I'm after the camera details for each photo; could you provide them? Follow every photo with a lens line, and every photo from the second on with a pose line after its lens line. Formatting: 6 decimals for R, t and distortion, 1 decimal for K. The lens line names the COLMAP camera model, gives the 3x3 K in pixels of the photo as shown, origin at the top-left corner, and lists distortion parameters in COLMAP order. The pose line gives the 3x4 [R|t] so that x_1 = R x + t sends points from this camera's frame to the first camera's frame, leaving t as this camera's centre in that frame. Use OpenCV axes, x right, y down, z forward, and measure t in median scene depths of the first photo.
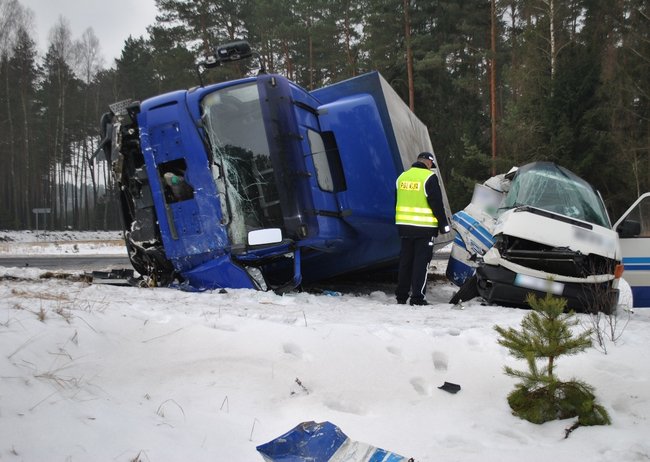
lens RADIAL K [[841.6, 0, 340.9], [0, 841.6, 226.9], [0, 0, 1]] dist [-0.039973, 0.000000]
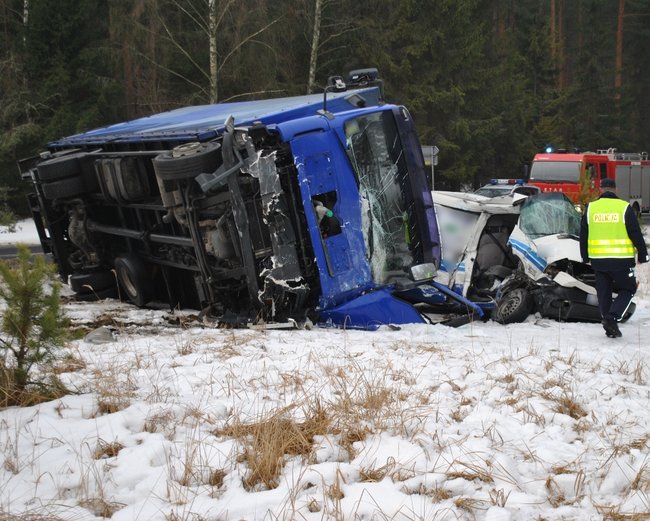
lens RADIAL K [[1195.9, 0, 374.5], [0, 1195.9, 257.3], [0, 0, 1]] dist [-0.010251, 0.000000]
pose [[0.730984, -0.037409, 0.681368, -1.076114], [-0.013330, 0.997523, 0.069068, -0.100591], [-0.682264, -0.059570, 0.728675, -0.016571]]
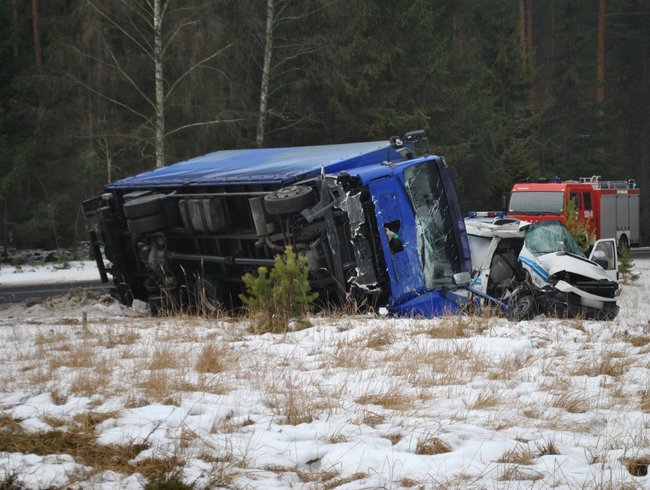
lens RADIAL K [[1697.8, 0, 326.4], [0, 1697.8, 245.1], [0, 0, 1]] dist [0.029105, 0.000000]
pose [[0.704198, -0.017715, 0.709783, -2.146218], [0.004735, 0.999784, 0.020255, -0.096458], [-0.709988, -0.010902, 0.704129, -0.783296]]
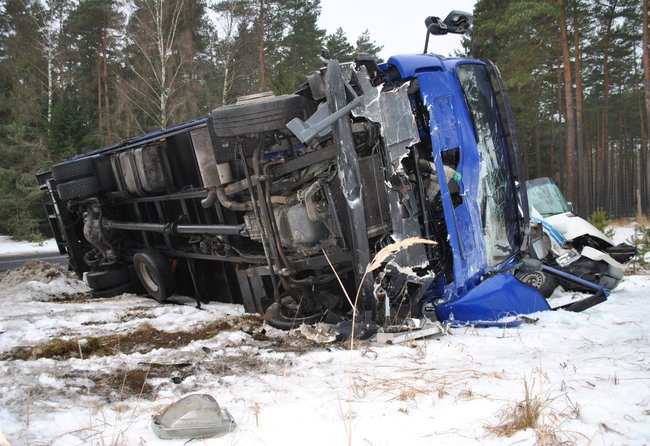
lens RADIAL K [[543.2, 0, 335.0], [0, 543.2, 225.5], [0, 0, 1]] dist [-0.082177, -0.006932]
pose [[0.576888, -0.022359, 0.816517, -0.635323], [0.016190, 0.999742, 0.015937, -0.023327], [-0.816663, 0.004025, 0.577101, 0.816961]]
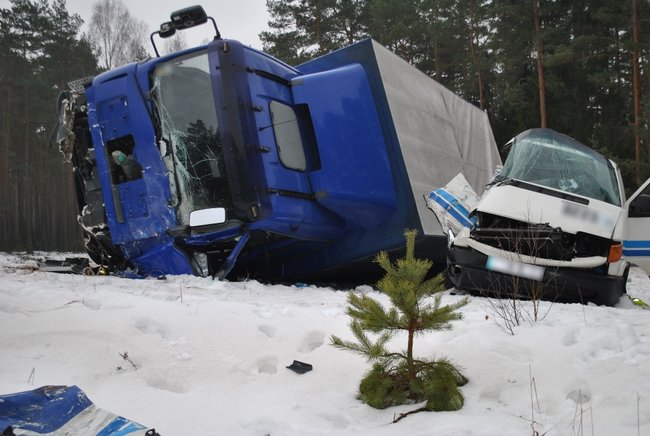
lens RADIAL K [[917.5, 0, 321.9], [0, 917.5, 217.7], [0, 0, 1]] dist [-0.016178, 0.000000]
pose [[0.982024, -0.010418, -0.188469, 0.204910], [0.003190, 0.999249, -0.038616, 0.048379], [0.188729, 0.037320, 0.981320, 0.060109]]
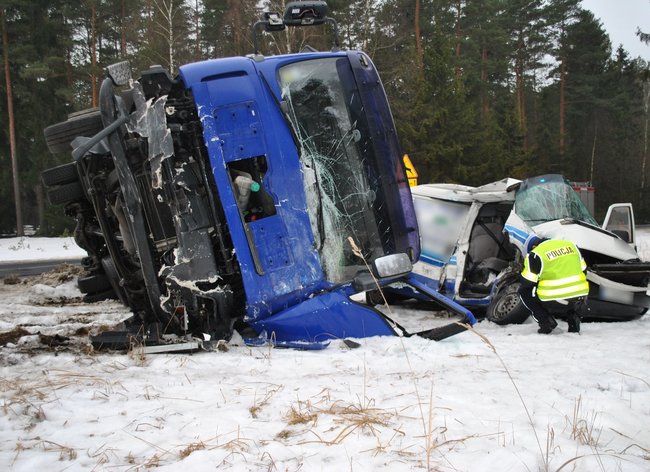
lens RADIAL K [[668.1, 0, 353.2], [0, 668.1, 238.7], [0, 0, 1]] dist [-0.077272, 0.000000]
pose [[0.792326, -0.033645, 0.609169, -0.463599], [0.016536, 0.999296, 0.033684, -0.031203], [-0.609874, -0.016615, 0.792324, 0.523065]]
